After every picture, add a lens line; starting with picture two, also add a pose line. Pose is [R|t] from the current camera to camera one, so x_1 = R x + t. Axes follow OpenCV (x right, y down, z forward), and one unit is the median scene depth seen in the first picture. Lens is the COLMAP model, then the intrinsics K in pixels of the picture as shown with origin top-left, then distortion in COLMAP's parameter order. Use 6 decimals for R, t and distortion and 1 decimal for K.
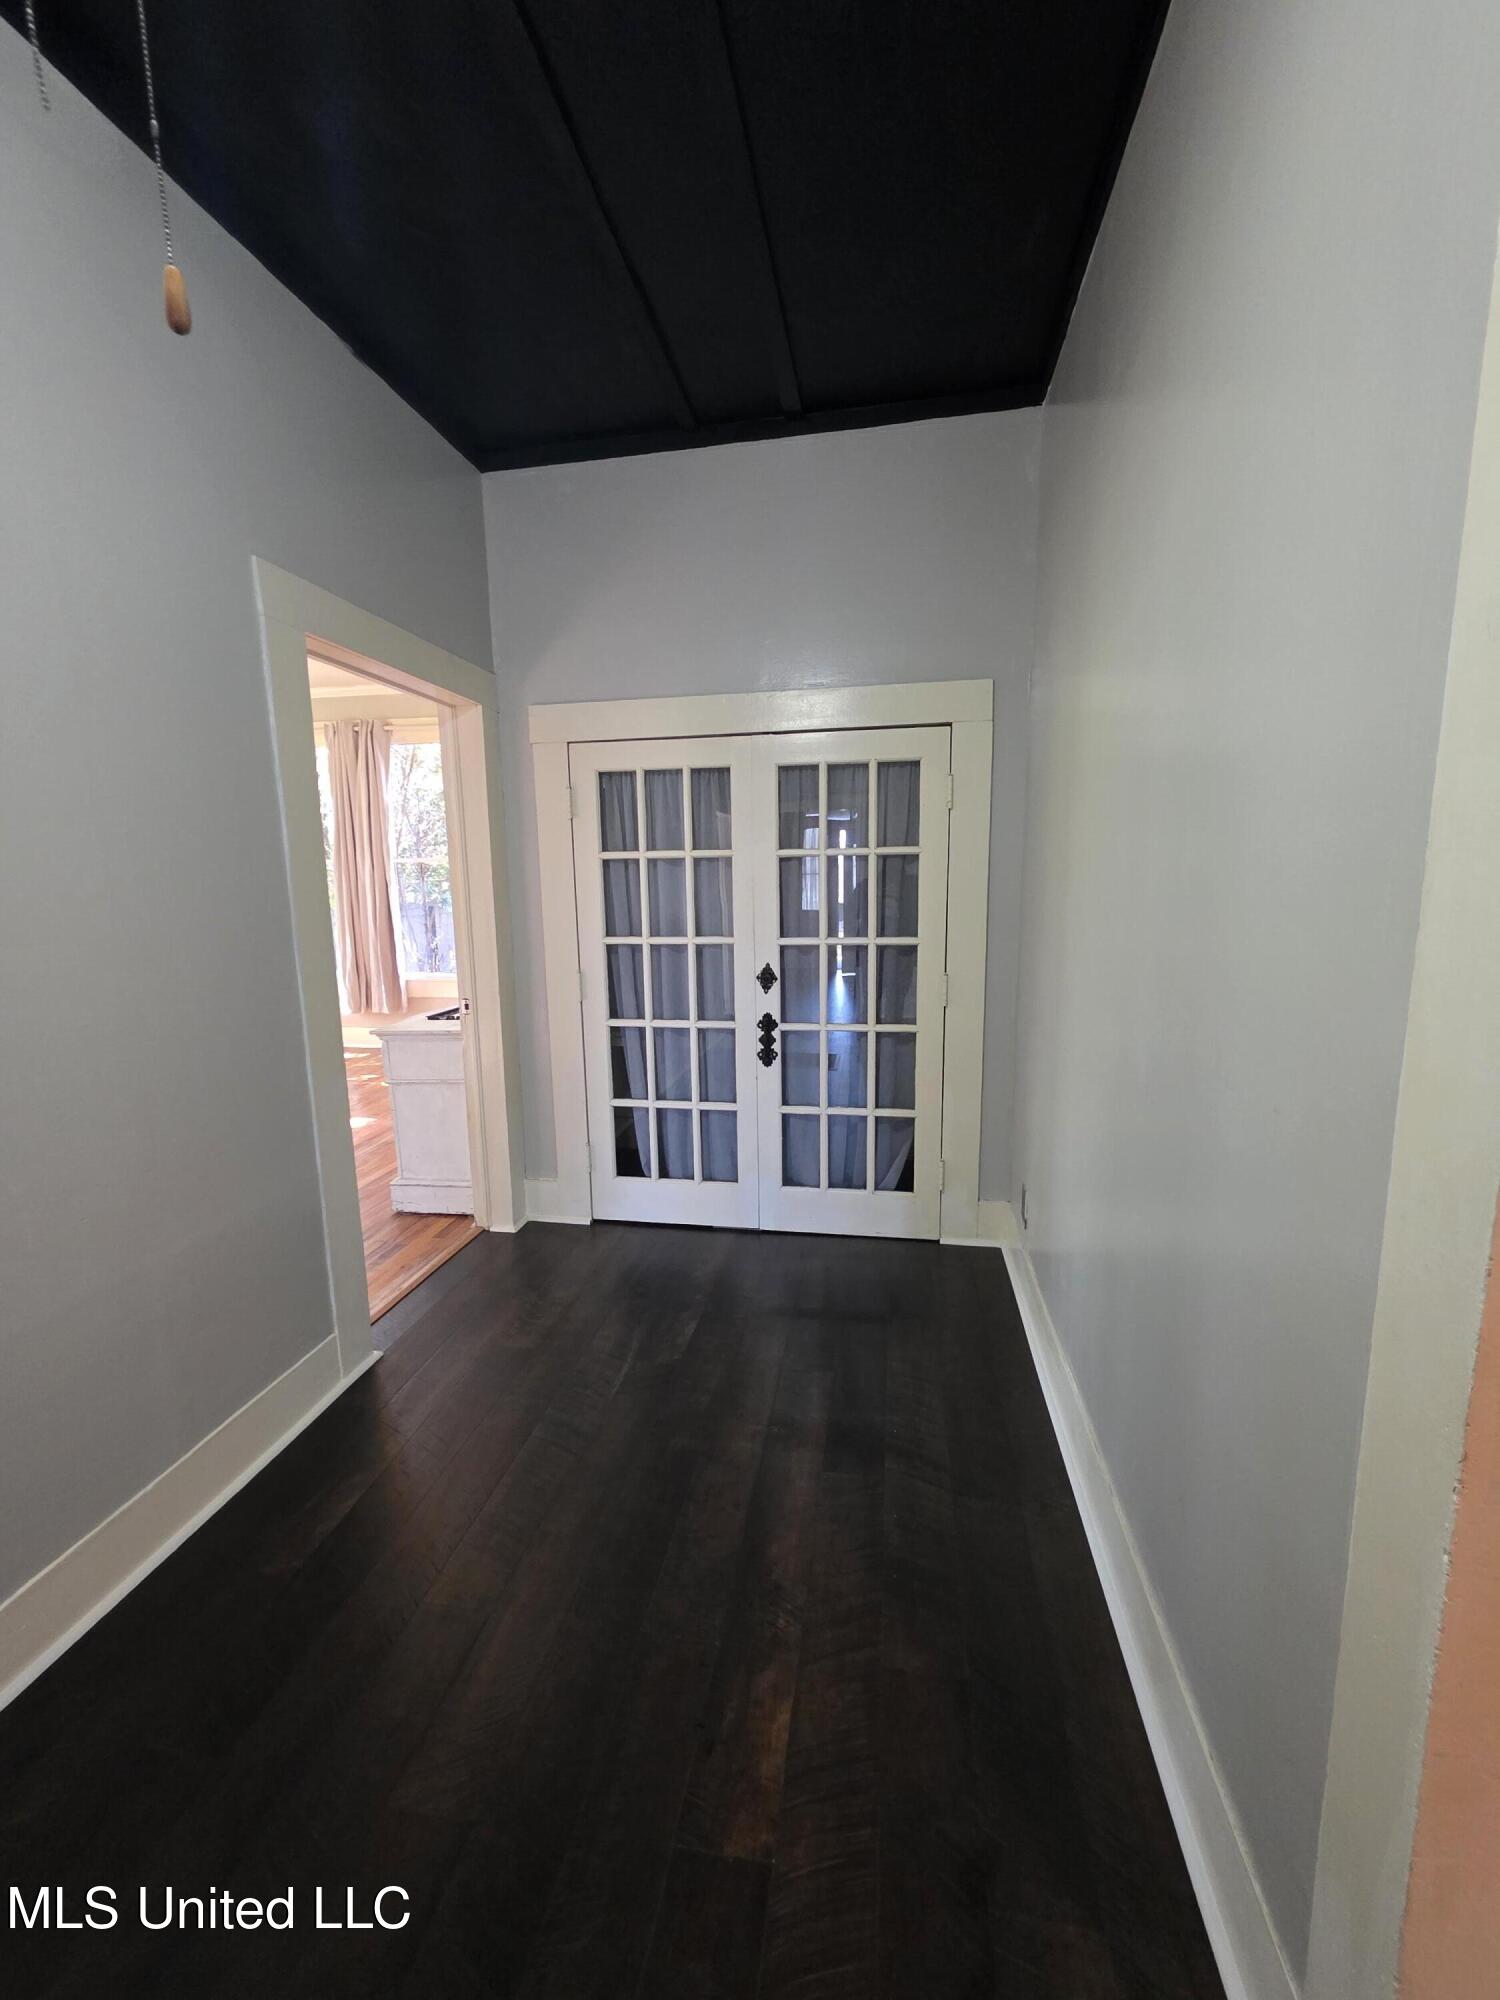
lens RADIAL K [[796.1, 0, 753.5], [0, 796.1, 999.9], [0, 0, 1]] dist [0.002368, 0.000343]
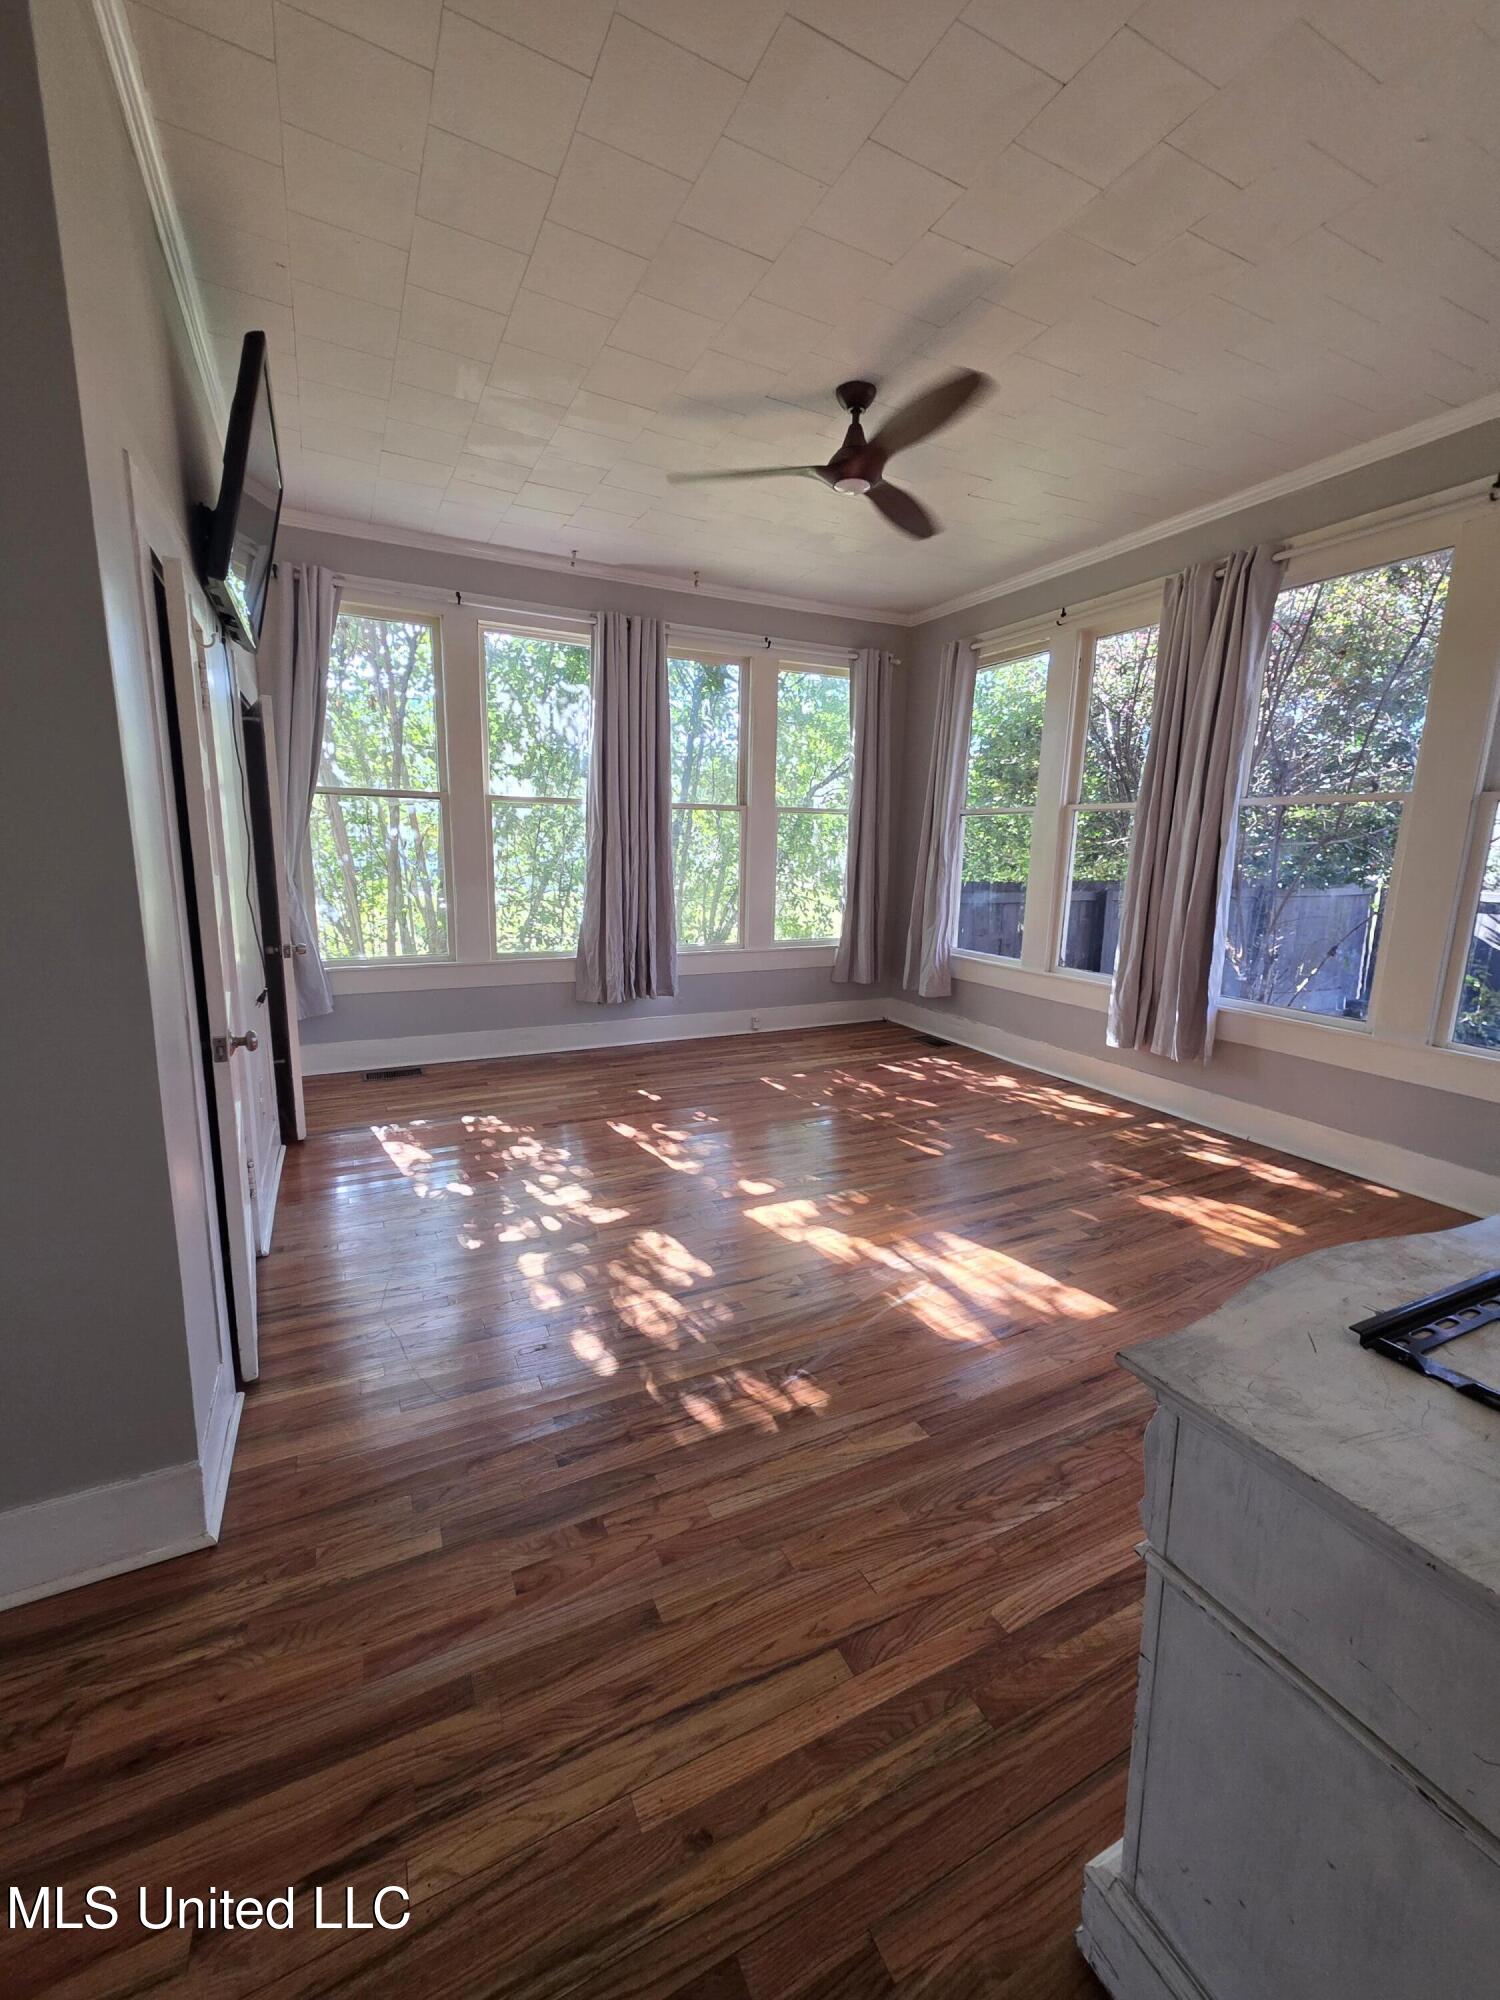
lens RADIAL K [[796.1, 0, 750.1], [0, 796.1, 997.7], [0, 0, 1]] dist [0.002368, 0.000343]
pose [[0.582384, 0.172777, -0.794341, -0.173739], [-0.146561, 0.983456, 0.106457, -0.046989], [0.799593, 0.054421, 0.598071, 0.375047]]
